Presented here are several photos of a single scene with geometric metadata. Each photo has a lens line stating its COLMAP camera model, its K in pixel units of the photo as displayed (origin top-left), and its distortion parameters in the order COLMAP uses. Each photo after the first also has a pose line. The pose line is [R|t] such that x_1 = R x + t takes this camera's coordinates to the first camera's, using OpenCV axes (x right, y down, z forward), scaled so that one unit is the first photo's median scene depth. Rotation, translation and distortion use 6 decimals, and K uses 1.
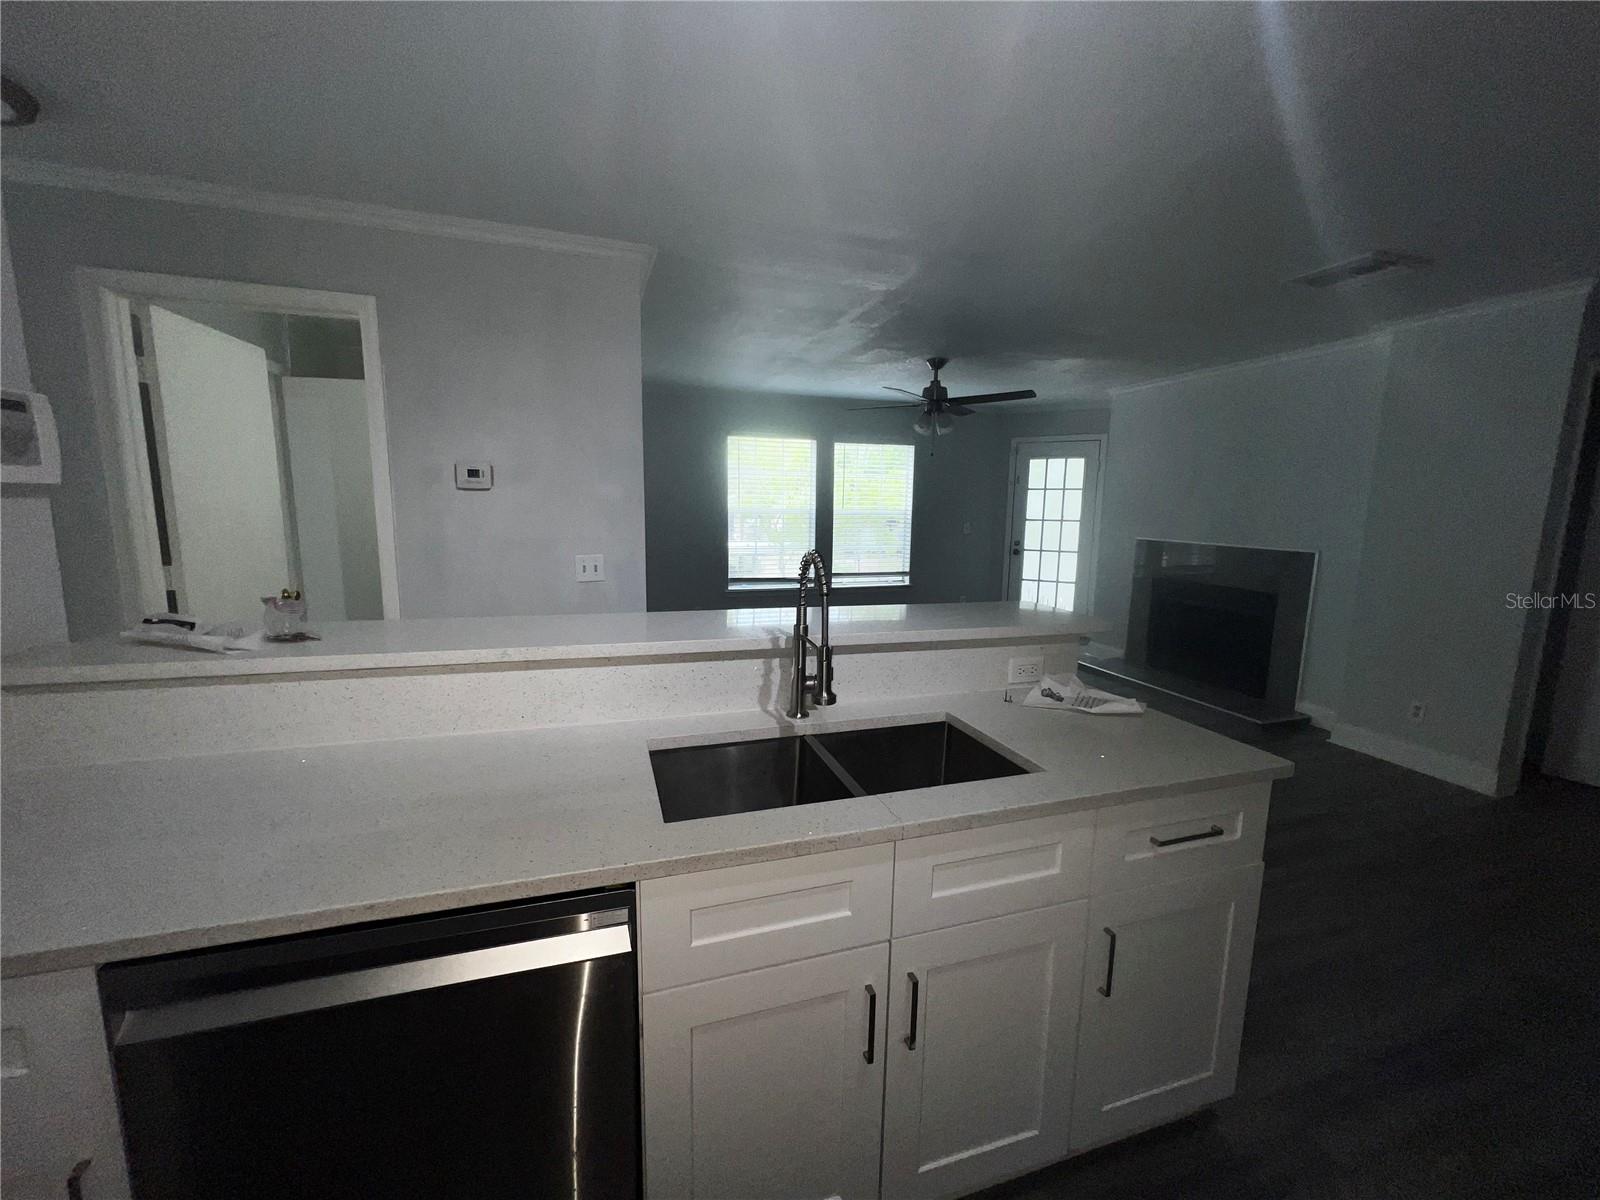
lens RADIAL K [[641.8, 0, 799.9], [0, 641.8, 594.2], [0, 0, 1]] dist [-0.001769, -0.000110]
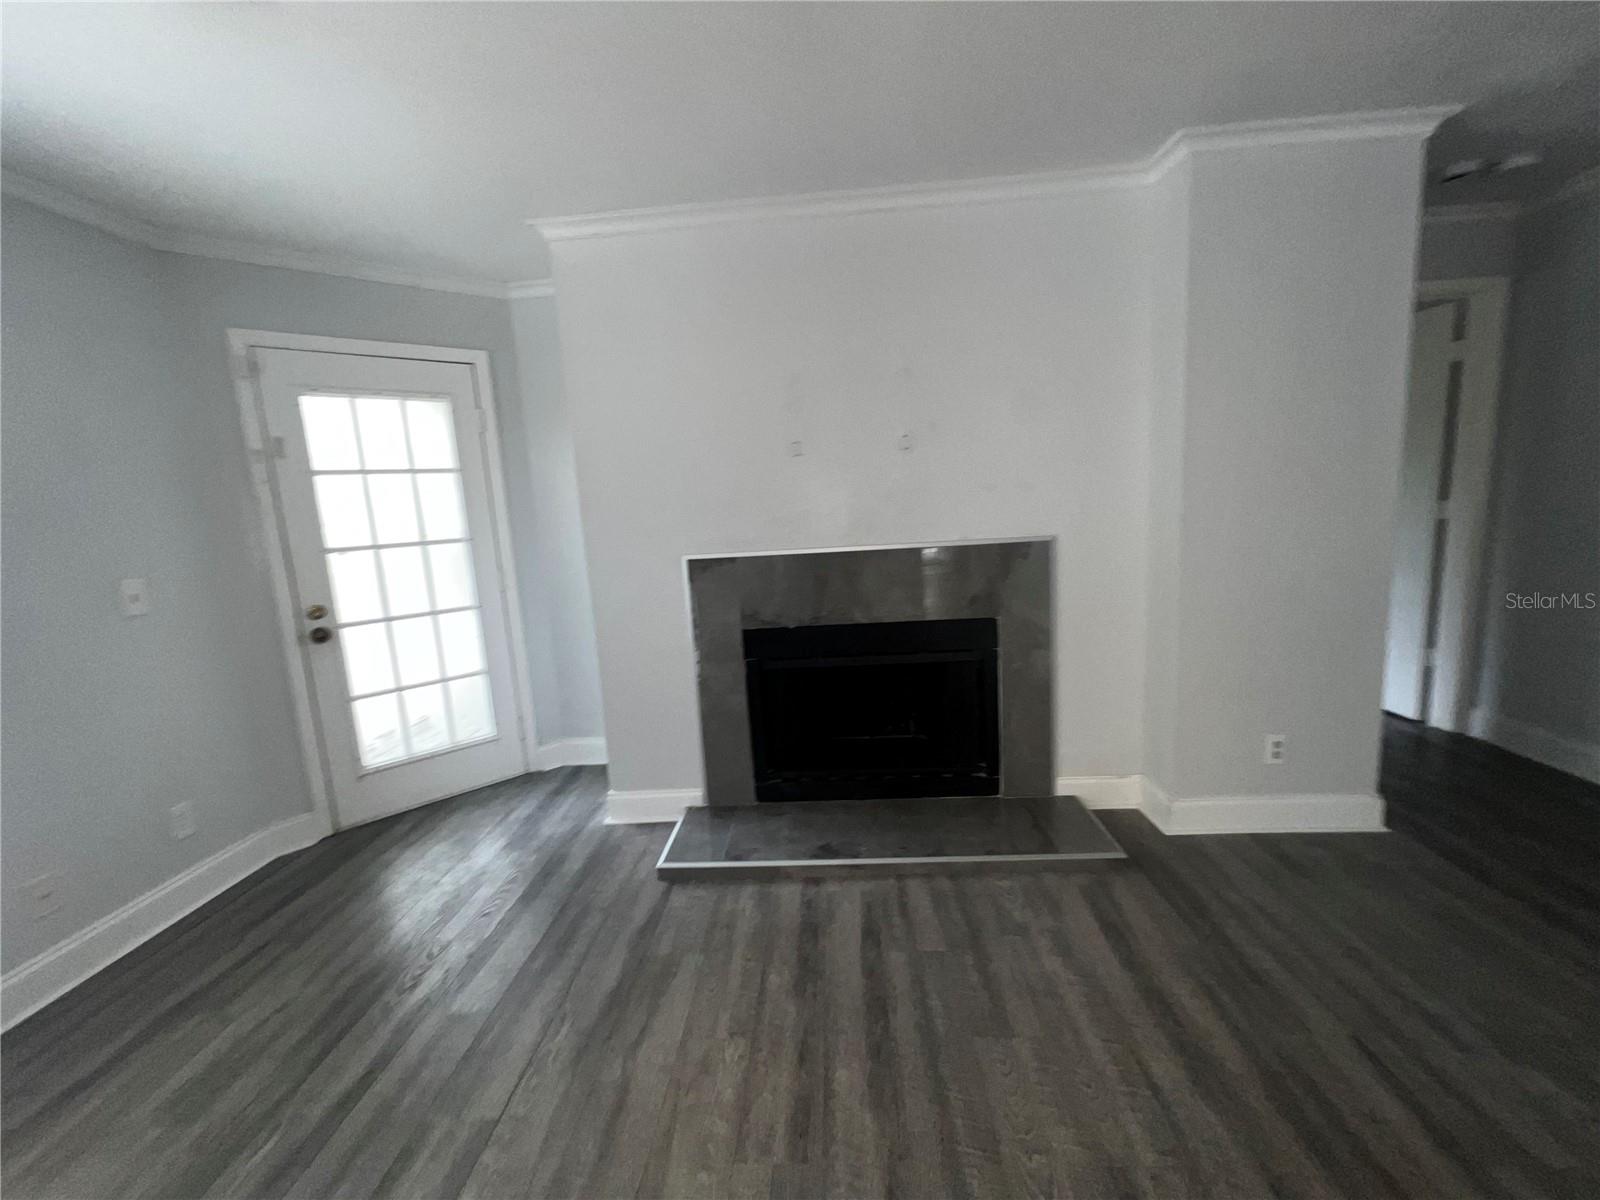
lens RADIAL K [[641.8, 0, 800.2], [0, 641.8, 600.1], [0, 0, 1]] dist [-0.001769, -0.000110]
pose [[0.361301, -0.173090, 0.916243, 0.095195], [0.196510, 0.974685, 0.106641, -0.073477], [-0.911507, 0.141521, 0.386169, 0.604696]]
